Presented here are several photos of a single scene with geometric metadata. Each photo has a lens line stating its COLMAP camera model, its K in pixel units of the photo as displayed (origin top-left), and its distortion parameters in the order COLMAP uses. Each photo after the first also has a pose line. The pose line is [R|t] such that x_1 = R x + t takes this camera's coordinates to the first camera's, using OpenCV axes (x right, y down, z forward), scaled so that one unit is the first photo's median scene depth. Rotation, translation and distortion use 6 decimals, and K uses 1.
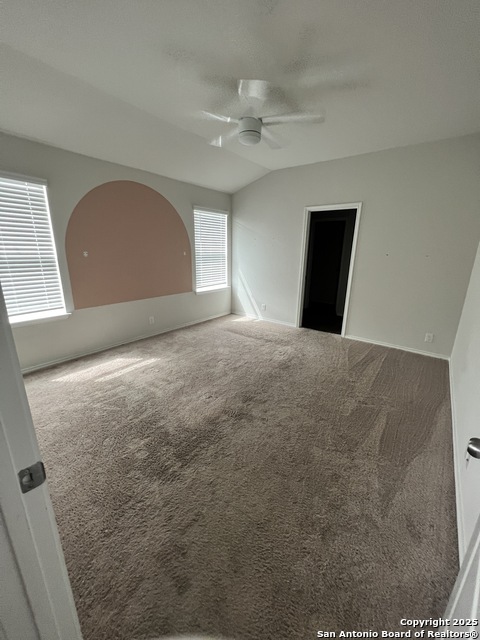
lens RADIAL K [[256.0, 0, 241.3], [0, 256.0, 318.6], [0, 0, 1]] dist [-0.000968, 0.000382]
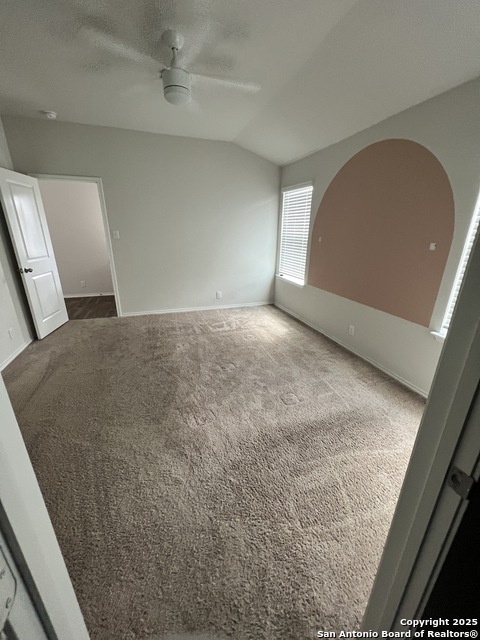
lens RADIAL K [[256.0, 0, 241.4], [0, 256.0, 318.1], [0, 0, 1]] dist [-0.000968, 0.000382]
pose [[-0.561595, 0.244621, -0.790425, 0.729564], [-0.243955, 0.863877, 0.440683, -0.475069], [0.790631, 0.440314, -0.425472, 1.766868]]
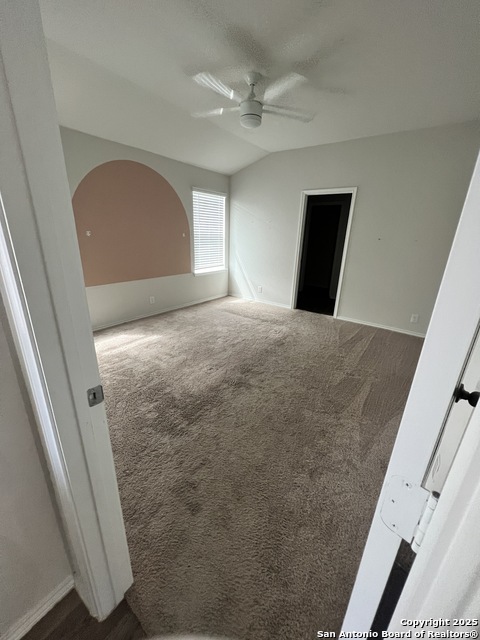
lens RADIAL K [[256.0, 0, 241.7], [0, 256.0, 318.6], [0, 0, 1]] dist [-0.000968, 0.000382]
pose [[0.999682, 0.008736, 0.023653, -0.020410], [-0.010099, 0.998259, 0.058117, 0.030532], [-0.023104, -0.058338, 0.998030, -0.076699]]
